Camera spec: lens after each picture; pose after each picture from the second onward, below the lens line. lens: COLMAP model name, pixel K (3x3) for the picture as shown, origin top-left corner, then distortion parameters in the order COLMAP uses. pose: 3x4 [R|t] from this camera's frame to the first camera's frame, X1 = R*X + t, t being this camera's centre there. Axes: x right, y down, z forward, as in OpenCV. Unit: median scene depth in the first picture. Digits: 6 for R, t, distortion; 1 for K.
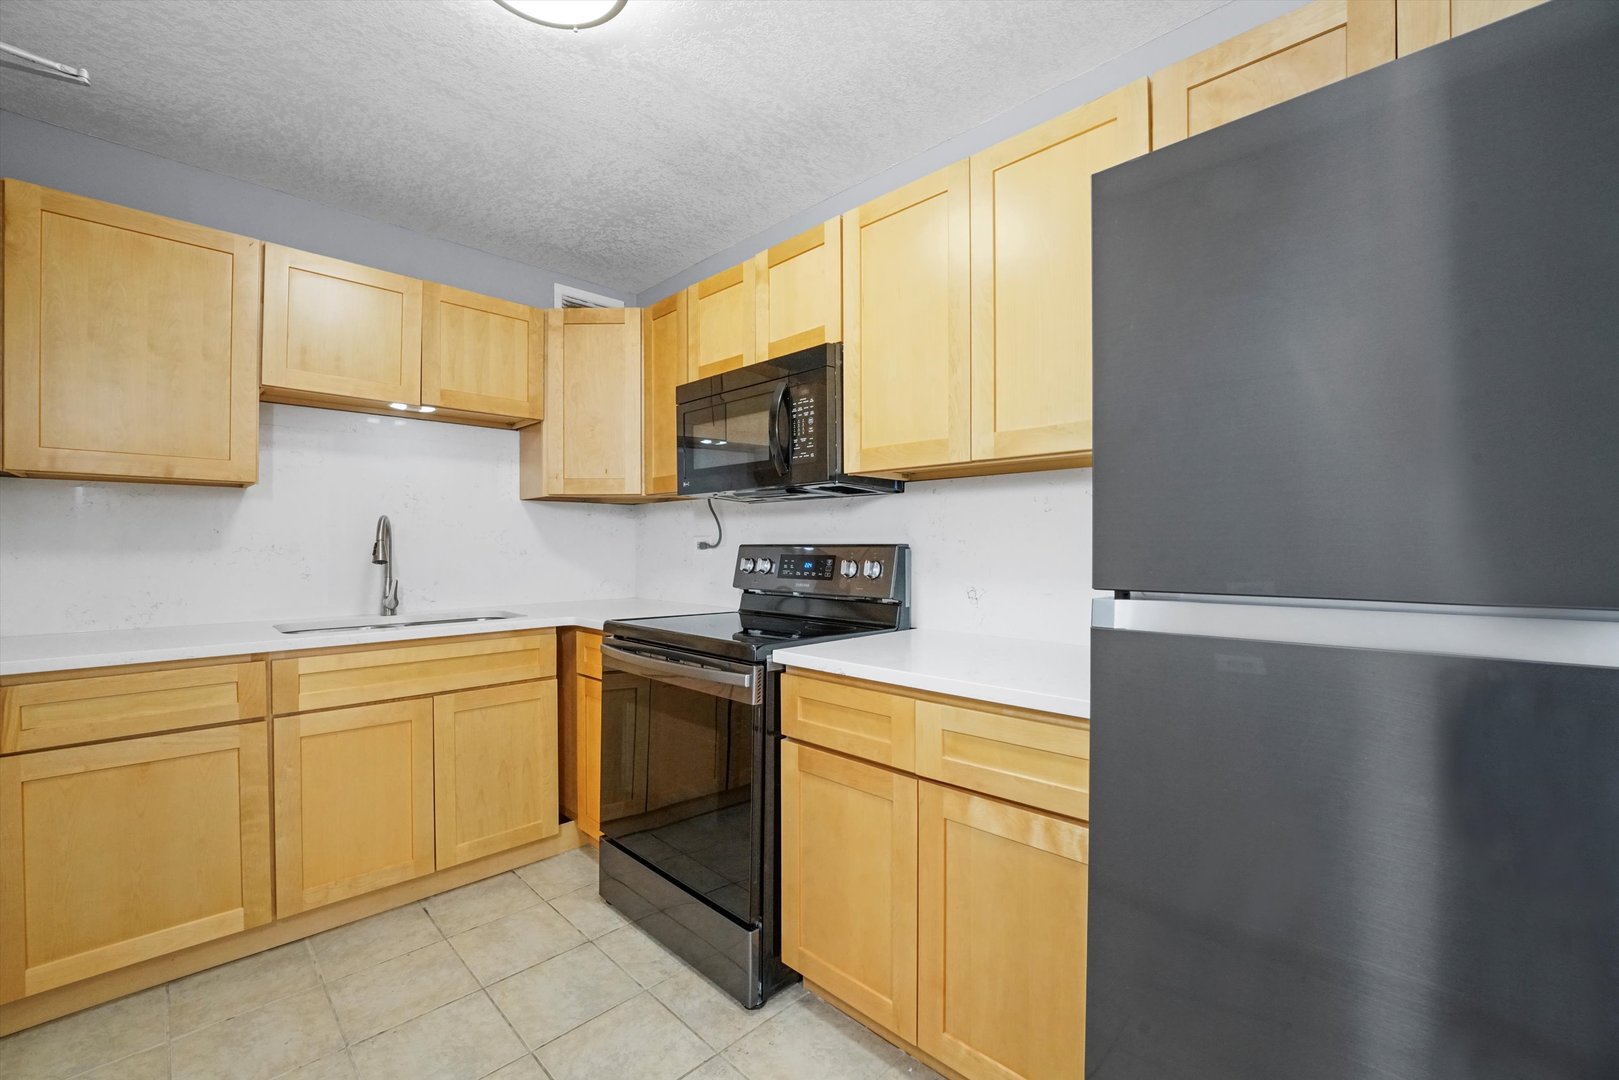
lens RADIAL K [[678.9, 0, 809.5], [0, 678.9, 540.0], [0, 0, 1]] dist [-0.004395, -0.000078]
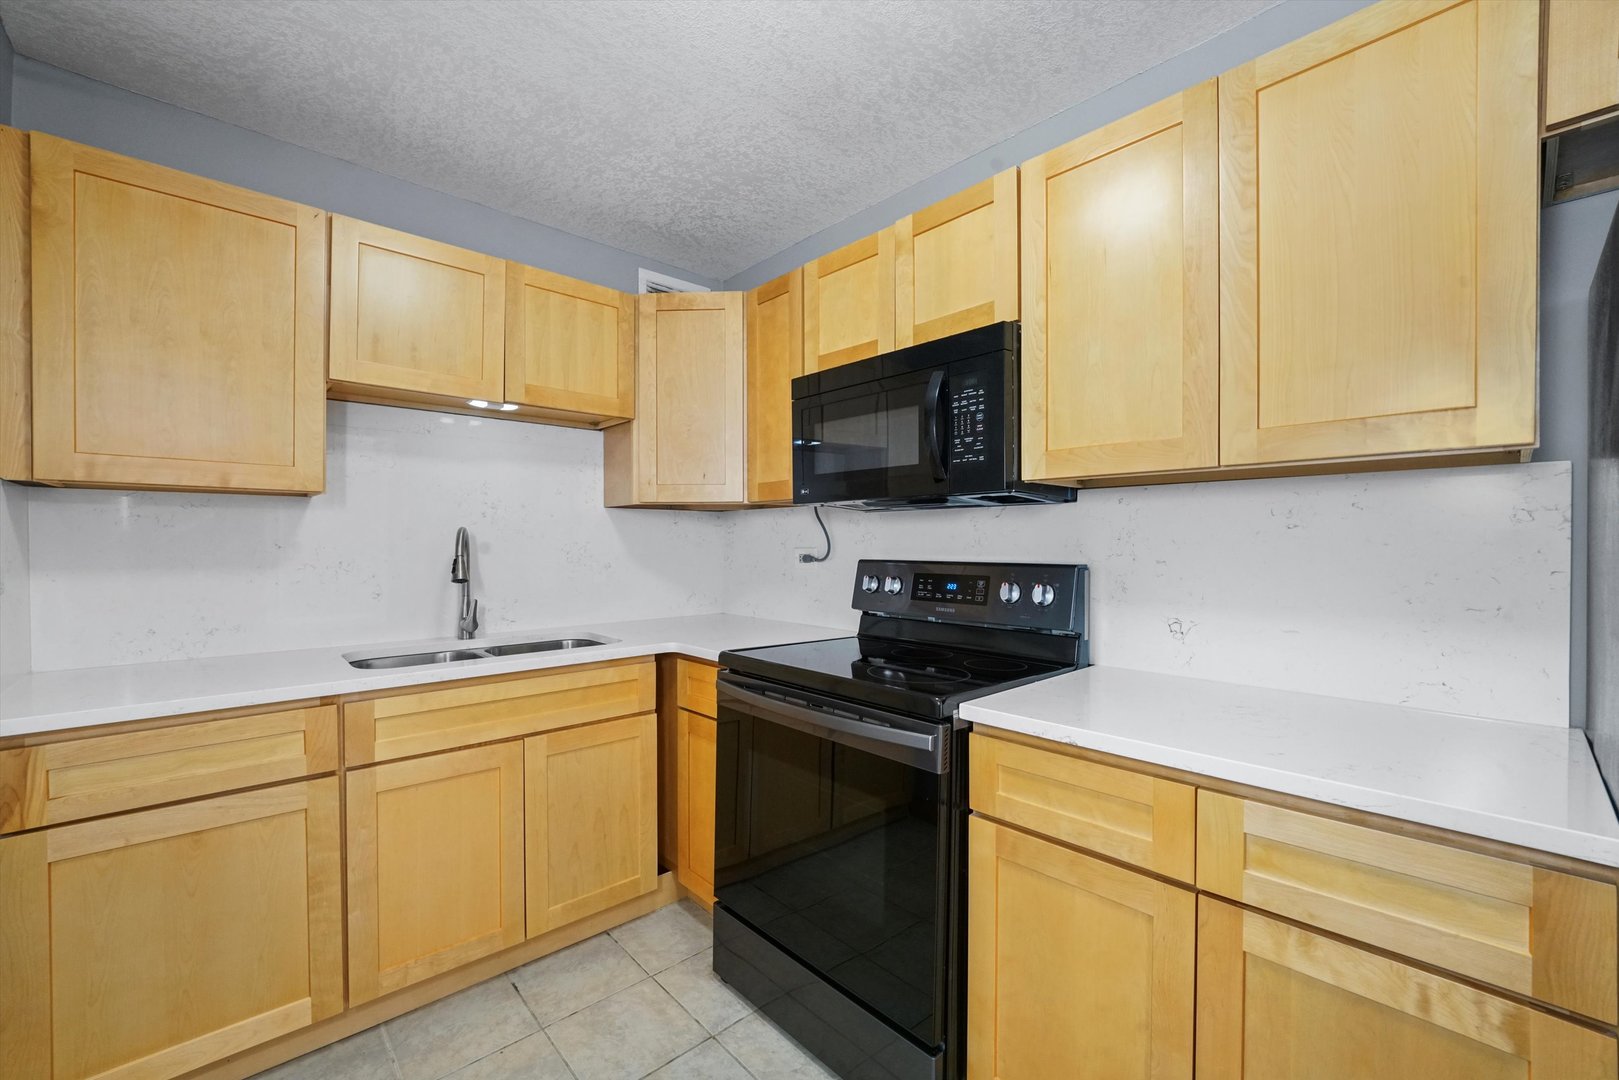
lens RADIAL K [[661.4, 0, 809.5], [0, 661.4, 540.0], [0, 0, 1]] dist [0.001518, 0.000185]
pose [[0.999331, 0.000398, -0.036565, -0.164537], [-0.000244, 0.999991, 0.004213, -0.027079], [0.036567, -0.004201, 0.999322, 0.175759]]
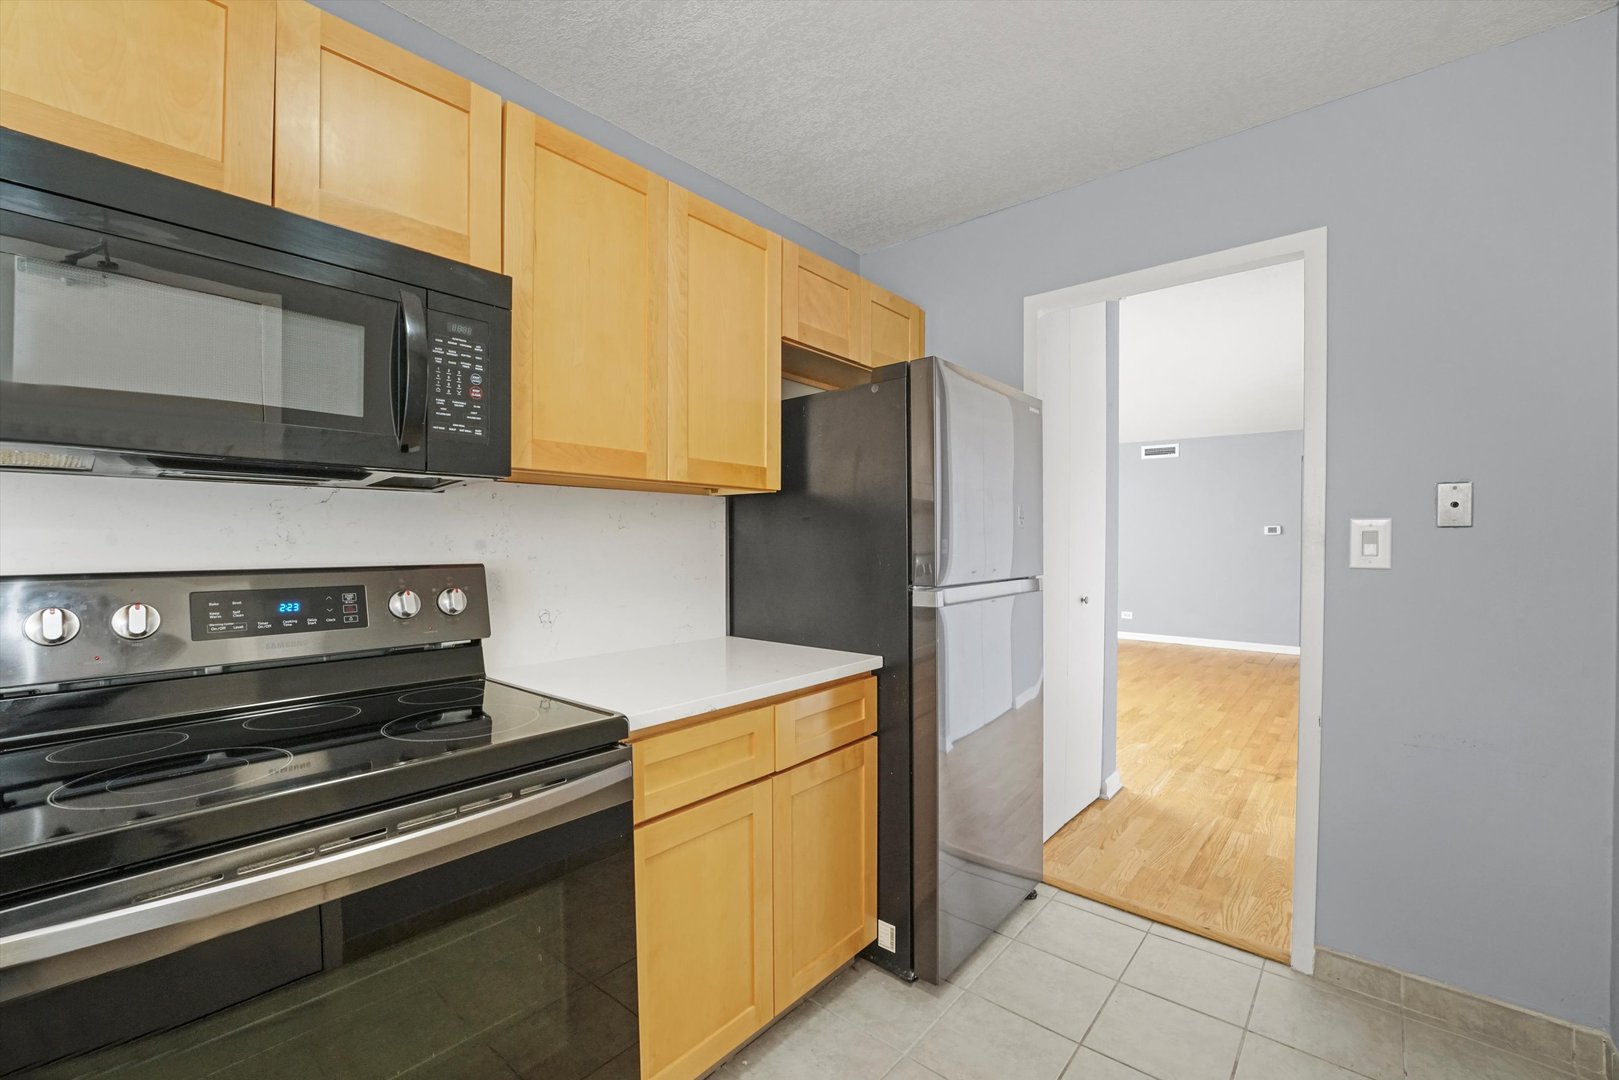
lens RADIAL K [[678.9, 0, 809.5], [0, 678.9, 540.0], [0, 0, 1]] dist [-0.004395, -0.000078]
pose [[-0.079387, 0.002082, 0.996842, -0.631154], [-0.008110, 0.999963, -0.002734, -0.020508], [-0.996811, -0.008301, -0.079367, 0.685401]]
